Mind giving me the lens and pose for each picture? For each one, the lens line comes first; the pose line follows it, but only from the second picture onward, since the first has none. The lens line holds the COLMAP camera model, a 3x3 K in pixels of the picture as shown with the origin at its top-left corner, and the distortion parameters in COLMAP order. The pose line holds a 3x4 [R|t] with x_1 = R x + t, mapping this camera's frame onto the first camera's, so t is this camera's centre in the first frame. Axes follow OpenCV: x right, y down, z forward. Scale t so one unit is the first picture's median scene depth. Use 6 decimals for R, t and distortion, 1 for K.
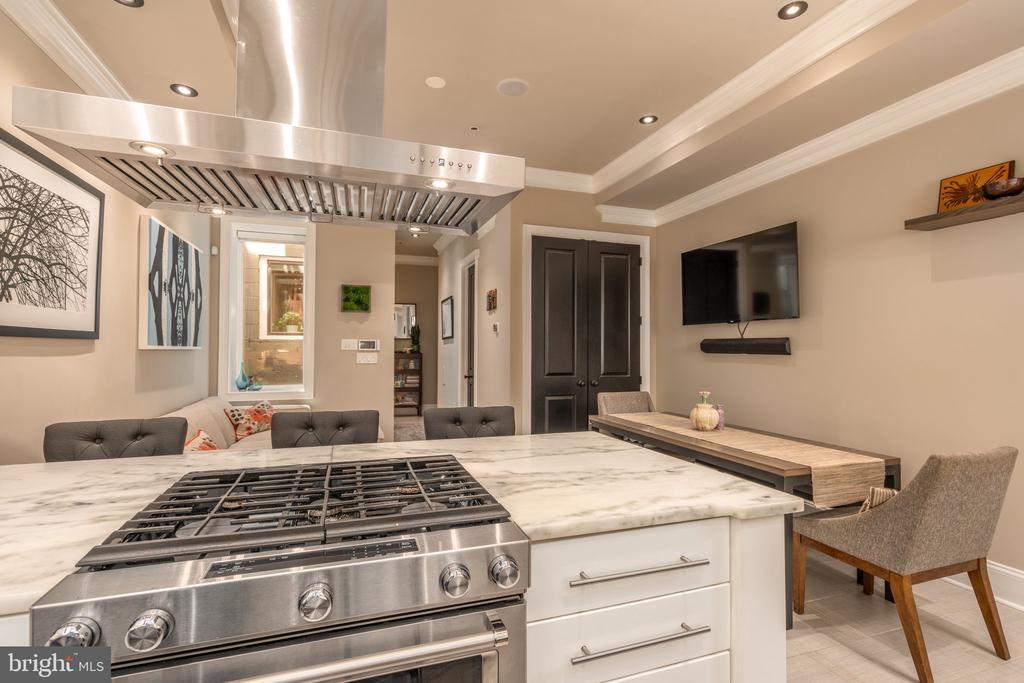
lens RADIAL K [[465.8, 0, 511.2], [0, 465.8, 344.2], [0, 0, 1]] dist [0.000957, 0.000600]
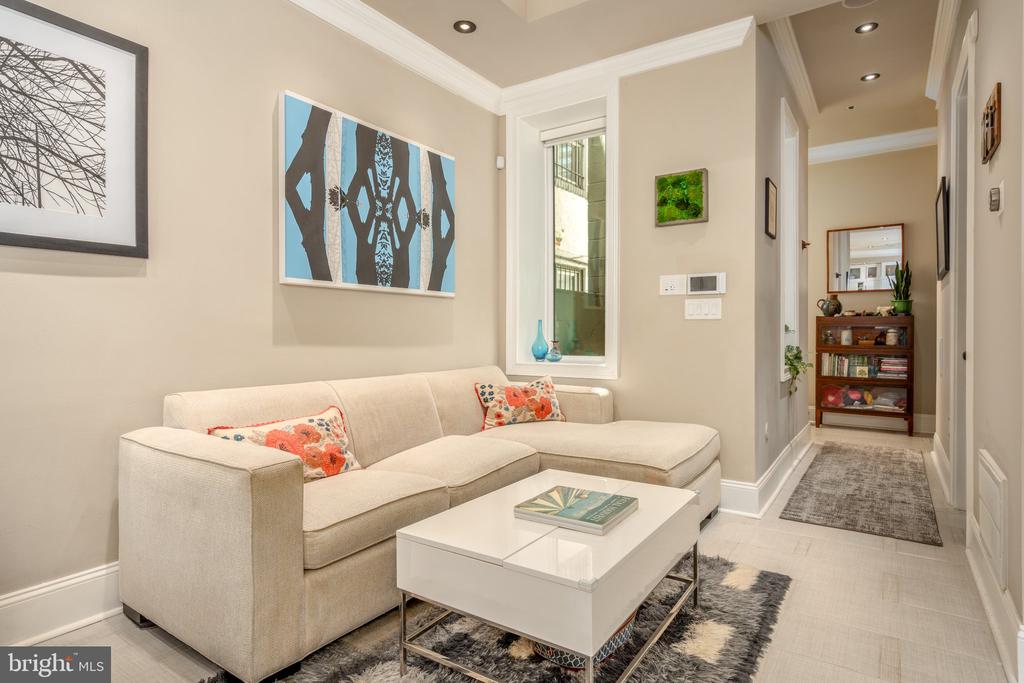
lens RADIAL K [[576.6, 0, 521.2], [0, 576.6, 335.5], [0, 0, 1]] dist [0.005947, -0.000486]
pose [[0.621718, 0.007100, -0.783209, 0.105577], [0.009233, 0.999823, 0.016392, 0.068505], [0.783186, -0.017423, 0.621543, 0.640440]]
